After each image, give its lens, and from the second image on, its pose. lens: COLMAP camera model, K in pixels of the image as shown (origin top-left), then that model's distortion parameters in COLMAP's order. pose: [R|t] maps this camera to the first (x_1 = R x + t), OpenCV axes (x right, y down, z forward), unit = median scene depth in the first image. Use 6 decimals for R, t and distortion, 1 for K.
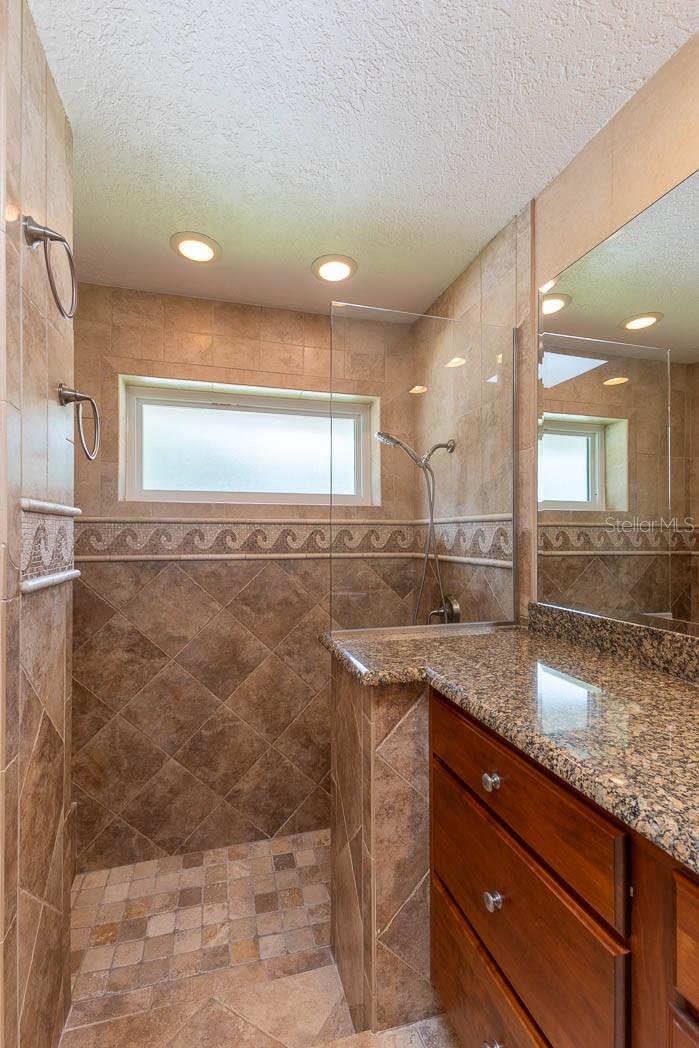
lens RADIAL K [[449.7, 0, 347.6], [0, 449.7, 530.3], [0, 0, 1]] dist [0.012650, -0.000253]
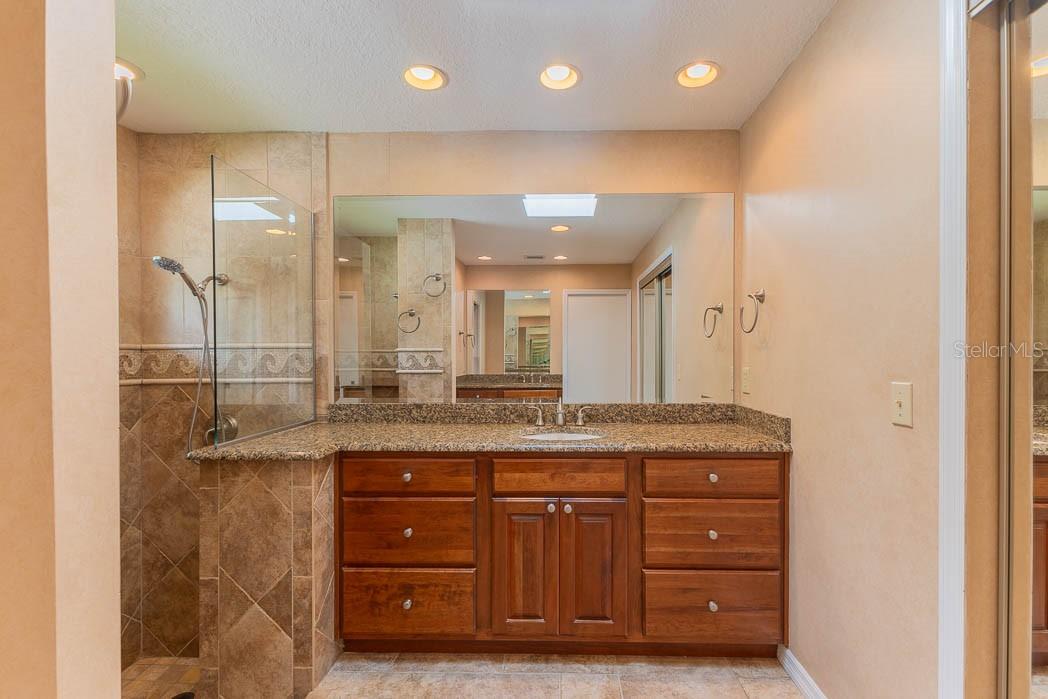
lens RADIAL K [[470.5, 0, 525.8], [0, 470.5, 353.3], [0, 0, 1]] dist [-0.001552, 0.000166]
pose [[0.335102, 0.001949, 0.942180, -0.800786], [-0.000983, 0.999998, -0.001719, -0.005017], [-0.942181, -0.000350, 0.335103, -0.123866]]
